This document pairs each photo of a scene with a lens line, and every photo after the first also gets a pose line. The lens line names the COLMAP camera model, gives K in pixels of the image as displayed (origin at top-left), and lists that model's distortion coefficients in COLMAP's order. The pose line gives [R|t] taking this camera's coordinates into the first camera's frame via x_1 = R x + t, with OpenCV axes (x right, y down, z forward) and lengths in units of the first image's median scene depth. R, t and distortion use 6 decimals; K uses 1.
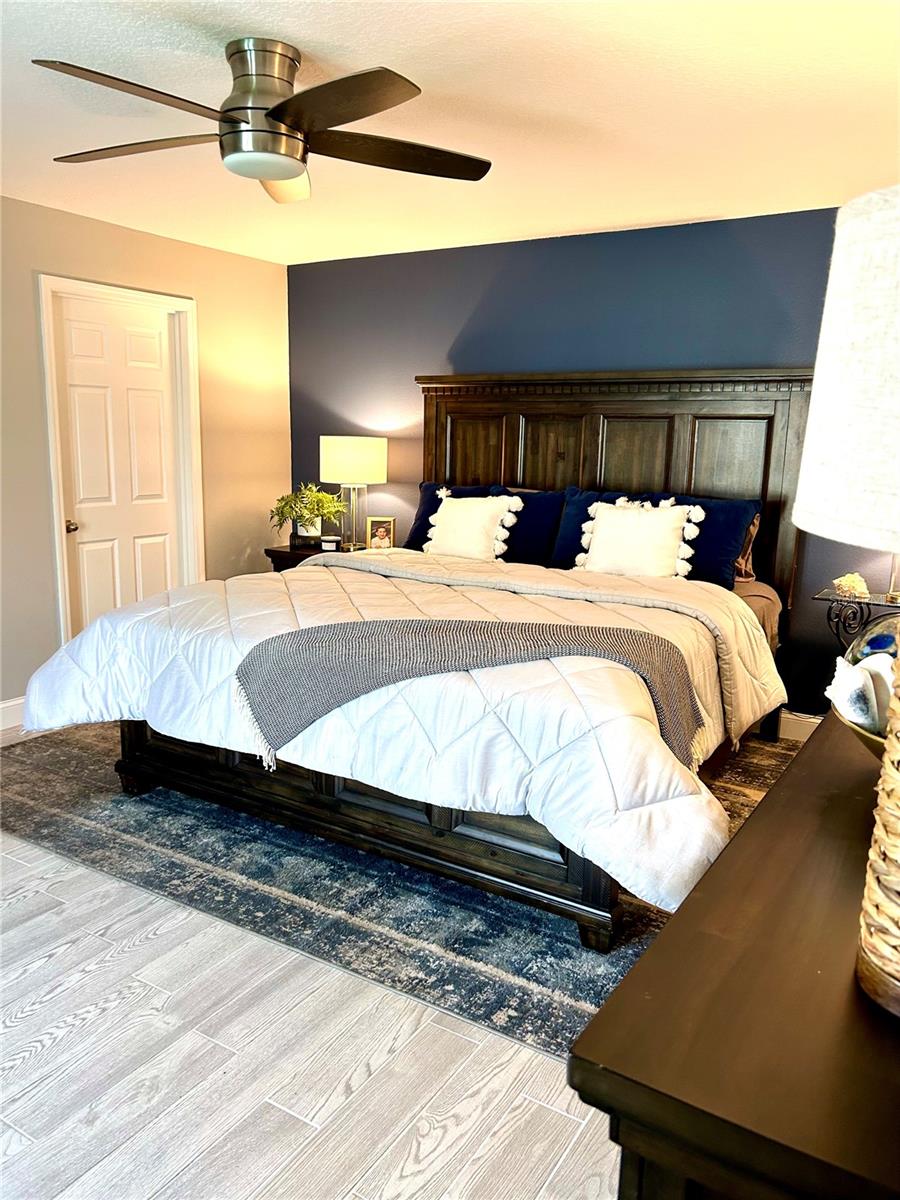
lens RADIAL K [[902.1, 0, 451.7], [0, 902.1, 605.5], [0, 0, 1]] dist [0.069483, -0.073567]
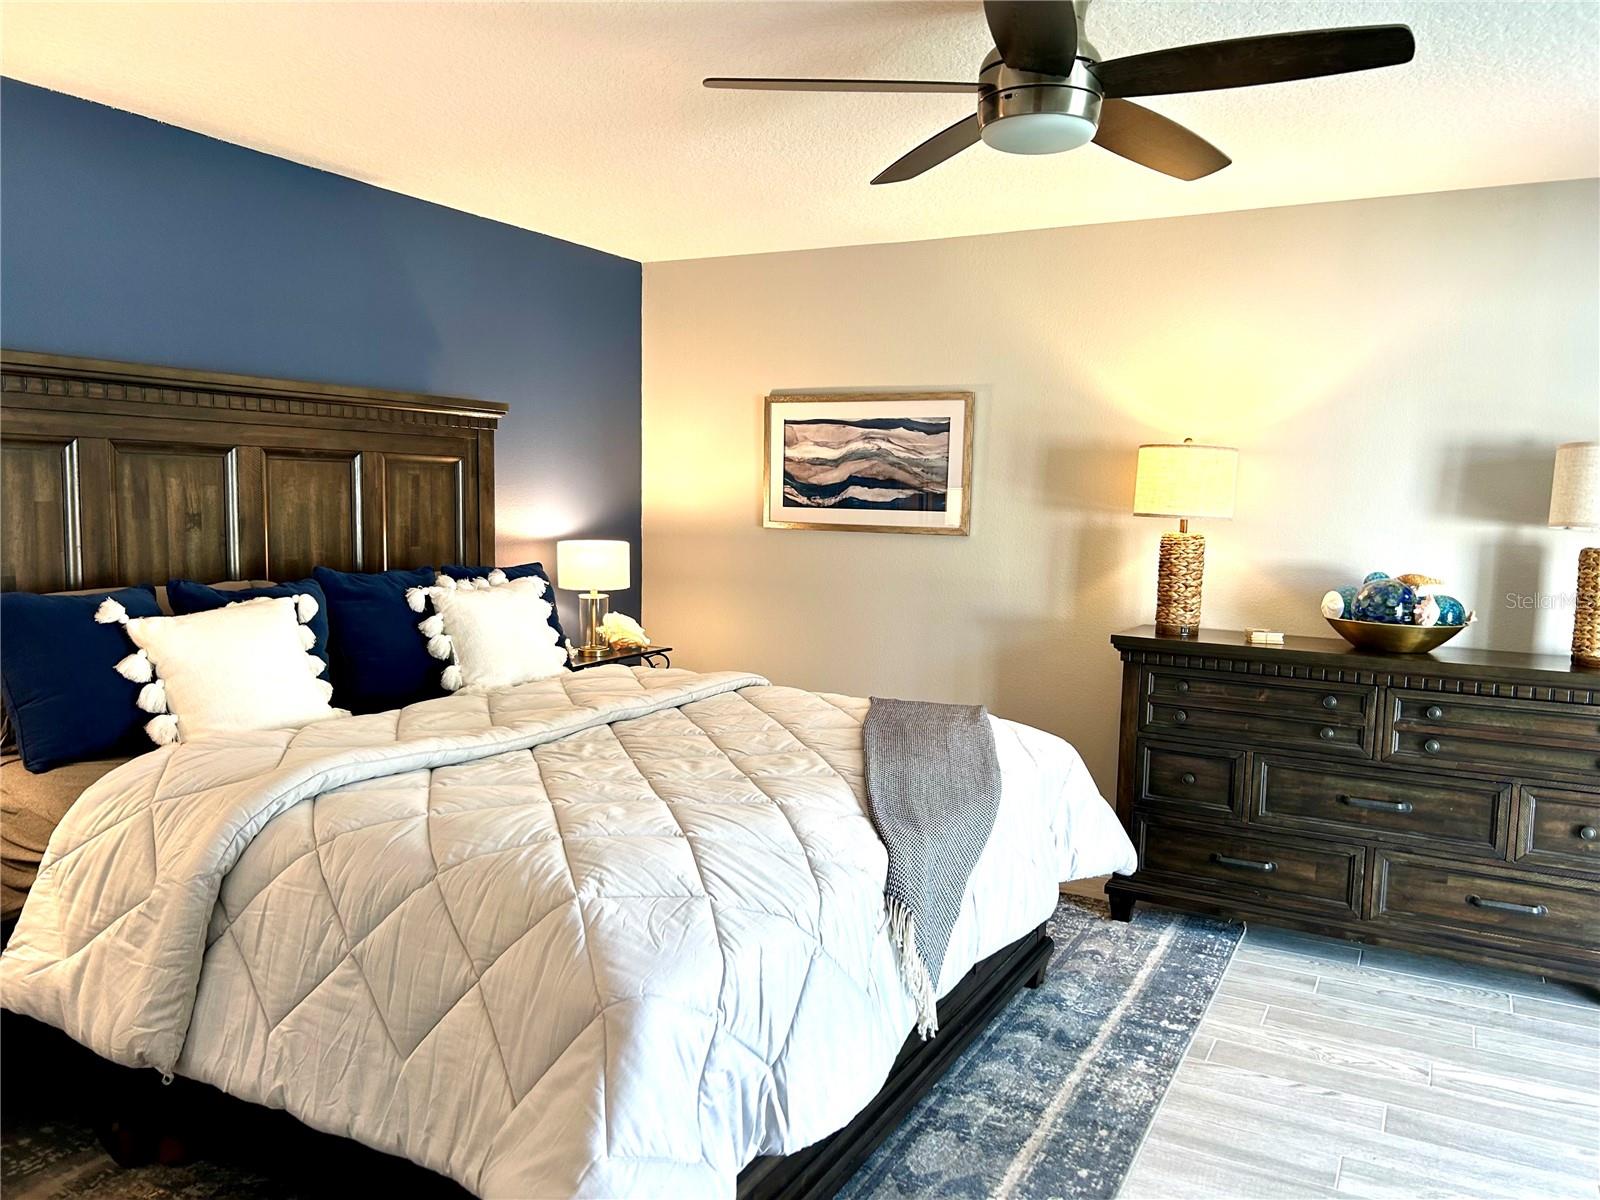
lens RADIAL K [[1202.9, 0, 806.1], [0, 1202.9, 599.3], [0, 0, 1]] dist [0.069483, -0.073567]
pose [[-0.062449, -0.109854, 0.991984, -0.758394], [0.167326, 0.978704, 0.118917, -0.172836], [-0.983922, 0.173411, -0.042737, 0.816132]]
